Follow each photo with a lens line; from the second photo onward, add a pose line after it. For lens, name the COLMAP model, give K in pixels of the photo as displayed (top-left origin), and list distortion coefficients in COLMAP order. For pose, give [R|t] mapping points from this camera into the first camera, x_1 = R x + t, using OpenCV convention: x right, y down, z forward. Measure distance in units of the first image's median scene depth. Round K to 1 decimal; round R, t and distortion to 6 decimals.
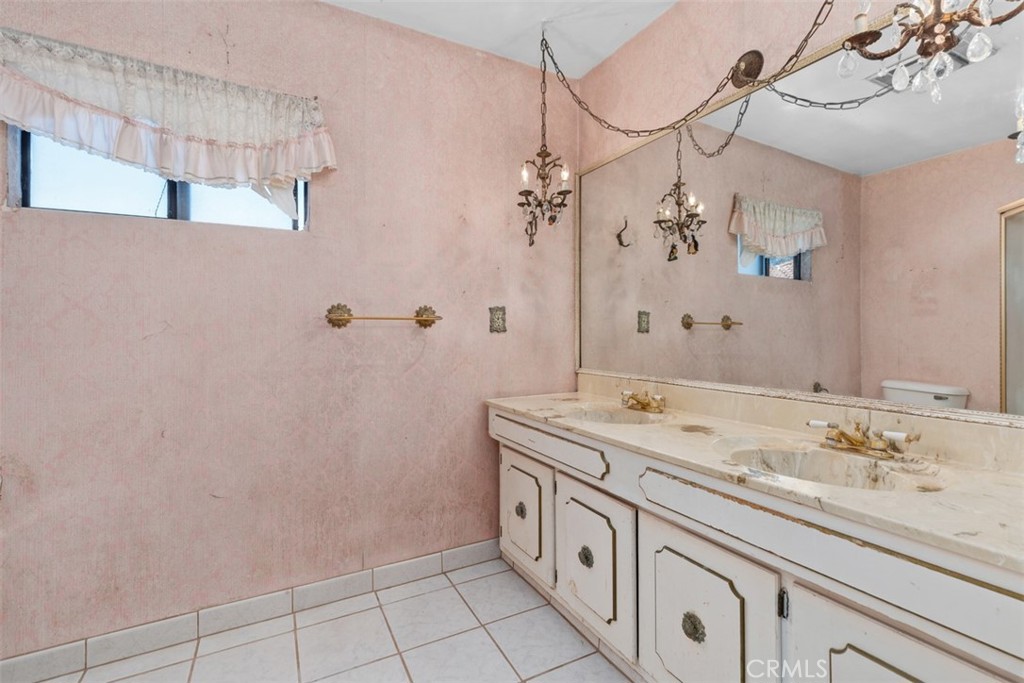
lens RADIAL K [[466.6, 0, 514.1], [0, 466.6, 337.0], [0, 0, 1]] dist [0.007240, -0.001191]
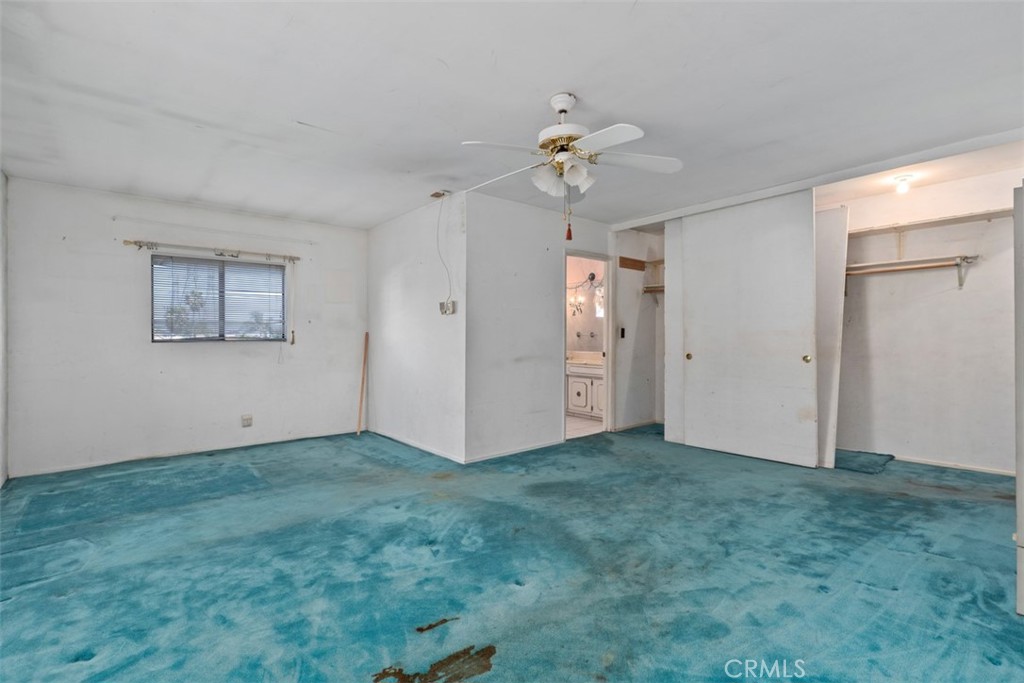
lens RADIAL K [[466.6, 0, 507.5], [0, 466.6, 343.0], [0, 0, 1]] dist [0.007240, -0.001191]
pose [[0.980022, 0.006995, 0.198765, -0.739395], [-0.008187, 0.999953, 0.005173, 0.007376], [-0.198719, -0.006697, 0.980034, -2.033647]]
